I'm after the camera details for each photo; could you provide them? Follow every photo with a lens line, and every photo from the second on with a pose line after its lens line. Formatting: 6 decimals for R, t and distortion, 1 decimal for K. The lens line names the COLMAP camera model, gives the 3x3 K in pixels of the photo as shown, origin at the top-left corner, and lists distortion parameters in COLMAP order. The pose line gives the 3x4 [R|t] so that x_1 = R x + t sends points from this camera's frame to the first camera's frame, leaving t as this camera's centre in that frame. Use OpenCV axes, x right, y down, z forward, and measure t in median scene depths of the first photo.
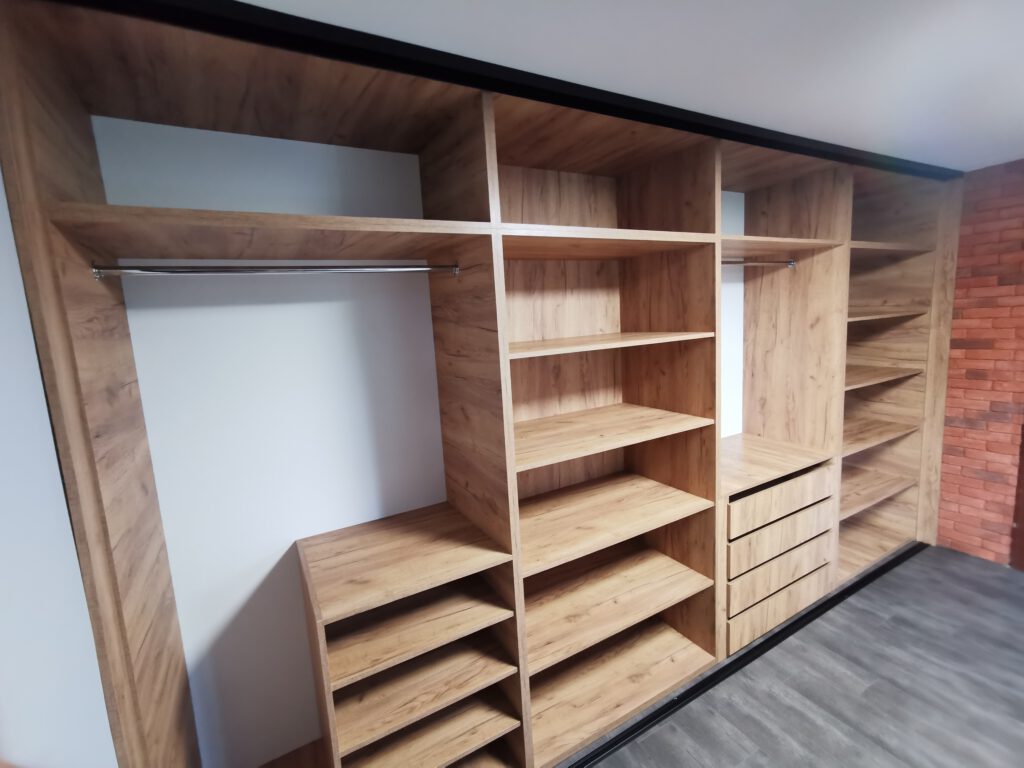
lens RADIAL K [[472.3, 0, 509.9], [0, 472.3, 380.9], [0, 0, 1]] dist [-0.012831, 0.015006]
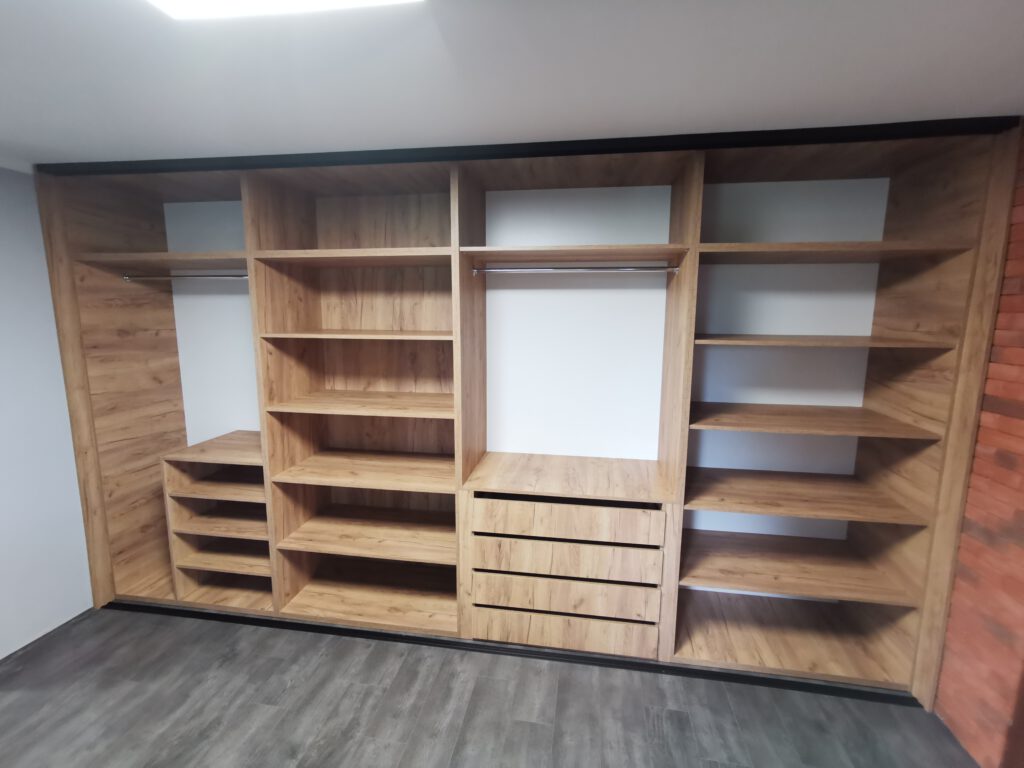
lens RADIAL K [[472.3, 0, 510.5], [0, 472.3, 379.8], [0, 0, 1]] dist [-0.012831, 0.015006]
pose [[0.777876, 0.154833, -0.609044, 1.078510], [-0.135972, 0.987683, 0.077427, -0.093522], [0.613531, 0.022584, 0.789348, 0.186875]]
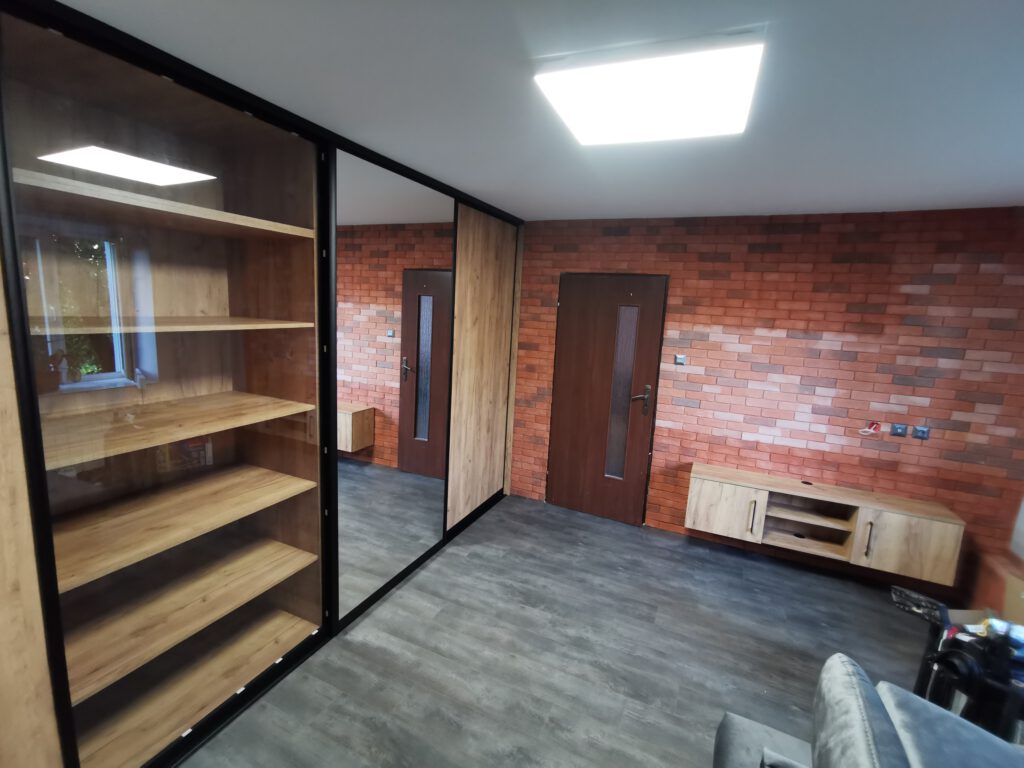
lens RADIAL K [[472.3, 0, 511.0], [0, 472.3, 381.0], [0, 0, 1]] dist [-0.012831, 0.015006]
pose [[0.803327, 0.003357, 0.595529, 0.138546], [-0.016173, 0.999738, 0.016180, 0.002754], [-0.595318, -0.022629, 0.803171, -0.107850]]
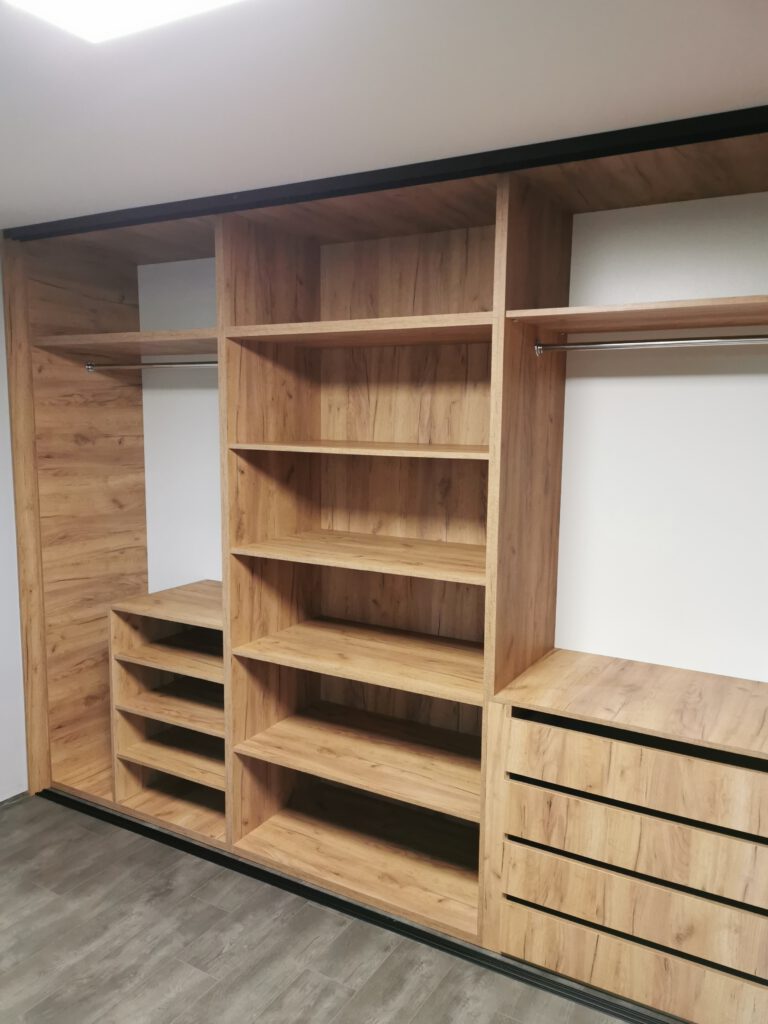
lens RADIAL K [[789.9, 0, 383.1], [0, 789.9, 518.1], [0, 0, 1]] dist [0.066162, -0.075063]
pose [[0.497903, 0.180392, -0.848264, 1.195827], [-0.157737, 0.980649, 0.115959, -0.105969], [0.852767, 0.076066, 0.516722, 0.239268]]
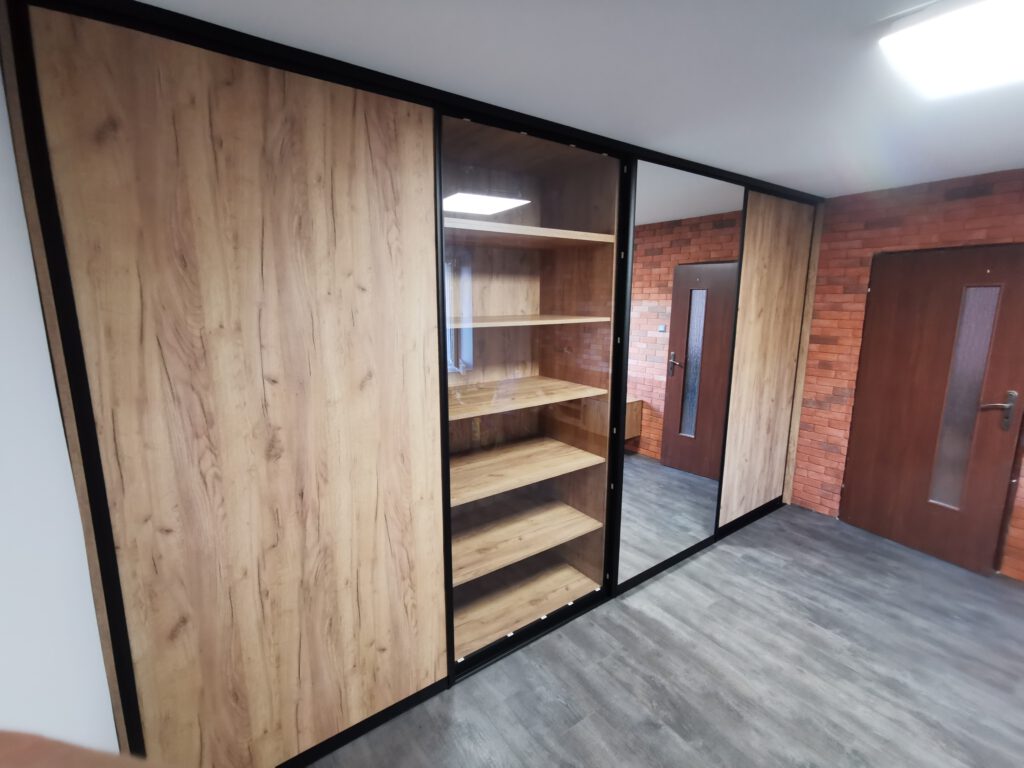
lens RADIAL K [[472.3, 0, 511.1], [0, 472.3, 381.3], [0, 0, 1]] dist [-0.012831, 0.015006]
pose [[0.992358, 0.037464, 0.117567, 0.040107], [-0.042022, 0.998448, 0.036536, 0.023164], [-0.116016, -0.041198, 0.992393, -0.155788]]
